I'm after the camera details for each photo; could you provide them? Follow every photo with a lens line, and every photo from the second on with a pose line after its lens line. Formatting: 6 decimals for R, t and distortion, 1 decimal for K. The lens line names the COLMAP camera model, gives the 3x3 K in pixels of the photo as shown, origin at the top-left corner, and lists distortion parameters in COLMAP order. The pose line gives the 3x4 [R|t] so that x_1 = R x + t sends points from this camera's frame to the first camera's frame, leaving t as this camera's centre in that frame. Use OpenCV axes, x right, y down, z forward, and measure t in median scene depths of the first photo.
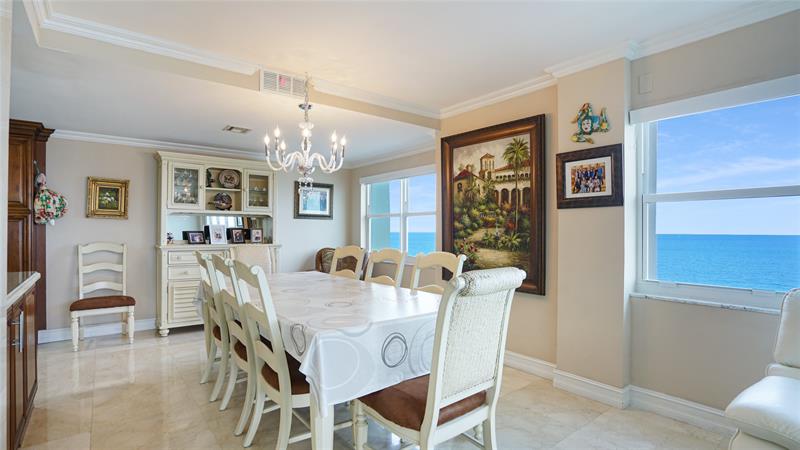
lens RADIAL K [[384.2, 0, 400.0], [0, 384.2, 225.0], [0, 0, 1]] dist [-0.029014, 0.000326]
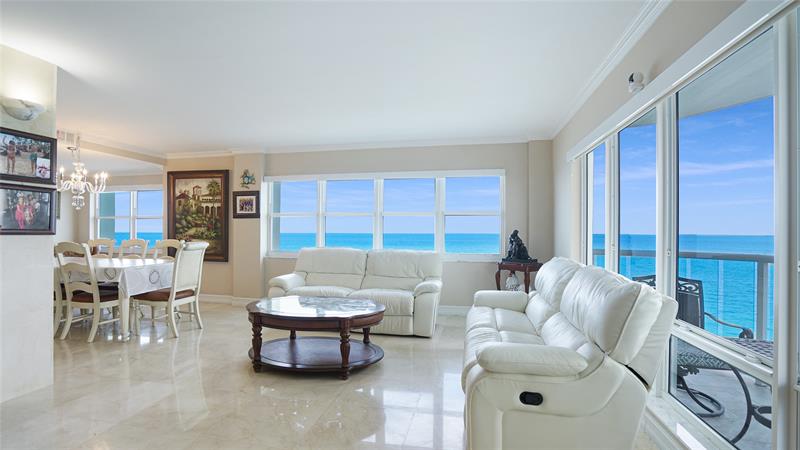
lens RADIAL K [[388.6, 0, 364.5], [0, 388.6, 229.1], [0, 0, 1]] dist [-0.001616, 0.000121]
pose [[0.815697, 0.002776, 0.578472, -0.182269], [-0.010259, 0.999901, 0.009667, -0.010006], [-0.578388, -0.013819, 0.815645, -0.926065]]
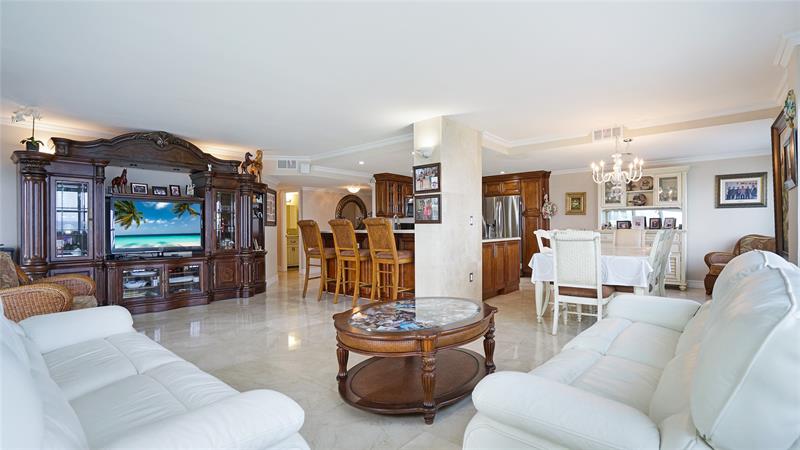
lens RADIAL K [[384.2, 0, 400.0], [0, 384.2, 225.0], [0, 0, 1]] dist [-0.029014, 0.000326]
pose [[0.182489, -0.011202, -0.983144, 1.064161], [0.024416, 0.999678, -0.006858, 0.029732], [0.982905, -0.022753, 0.182704, -0.208442]]
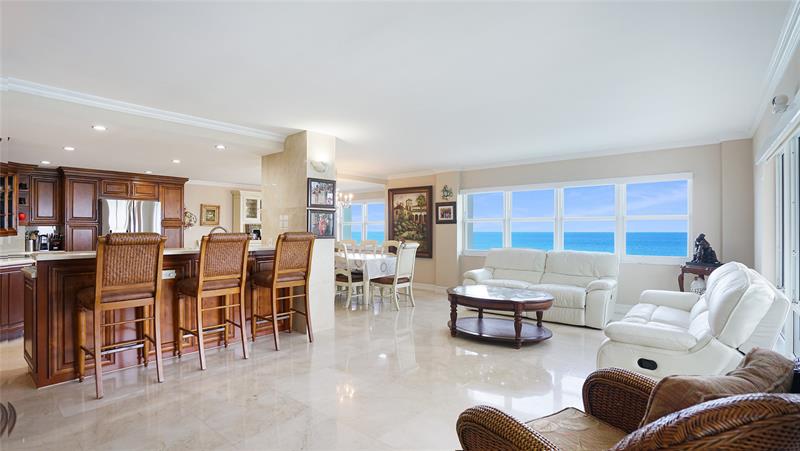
lens RADIAL K [[390.2, 0, 400.0], [0, 390.2, 225.5], [0, 0, 1]] dist [0.036063, 0.000443]
pose [[0.979409, -0.000032, 0.201886, -0.302472], [-0.000834, 0.999991, 0.004203, -0.036061], [-0.201884, -0.004285, 0.979400, -1.296444]]
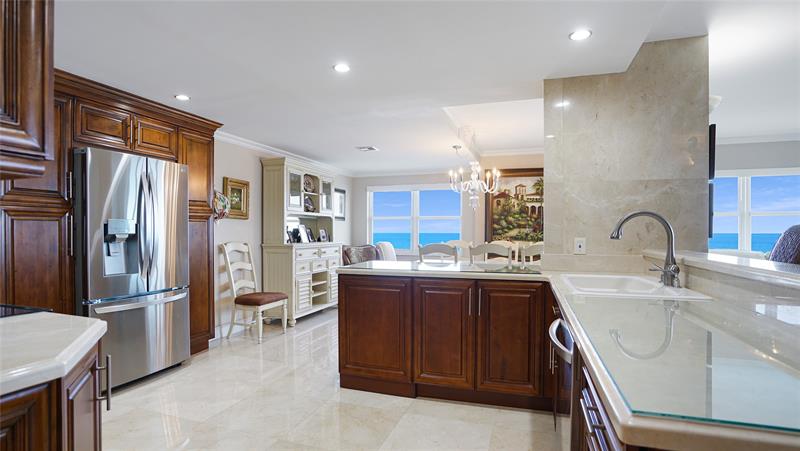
lens RADIAL K [[407.7, 0, 400.0], [0, 407.7, 225.5], [0, 0, 1]] dist [-0.001941, 0.000127]
pose [[0.828387, 0.005347, 0.560130, -1.229729], [-0.006839, 0.999976, 0.000569, -0.002347], [-0.560114, -0.004302, 0.828404, -0.186823]]
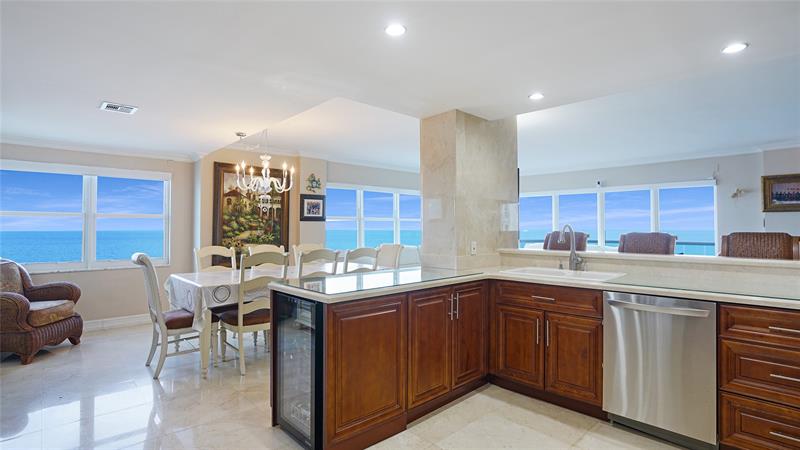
lens RADIAL K [[390.2, 0, 400.0], [0, 390.2, 225.0], [0, 0, 1]] dist [0.036063, 0.000443]
pose [[-0.095644, 0.003612, 0.995409, -1.445690], [-0.013687, 0.999894, -0.004944, -0.014851], [-0.995321, -0.014097, -0.095585, 0.562718]]
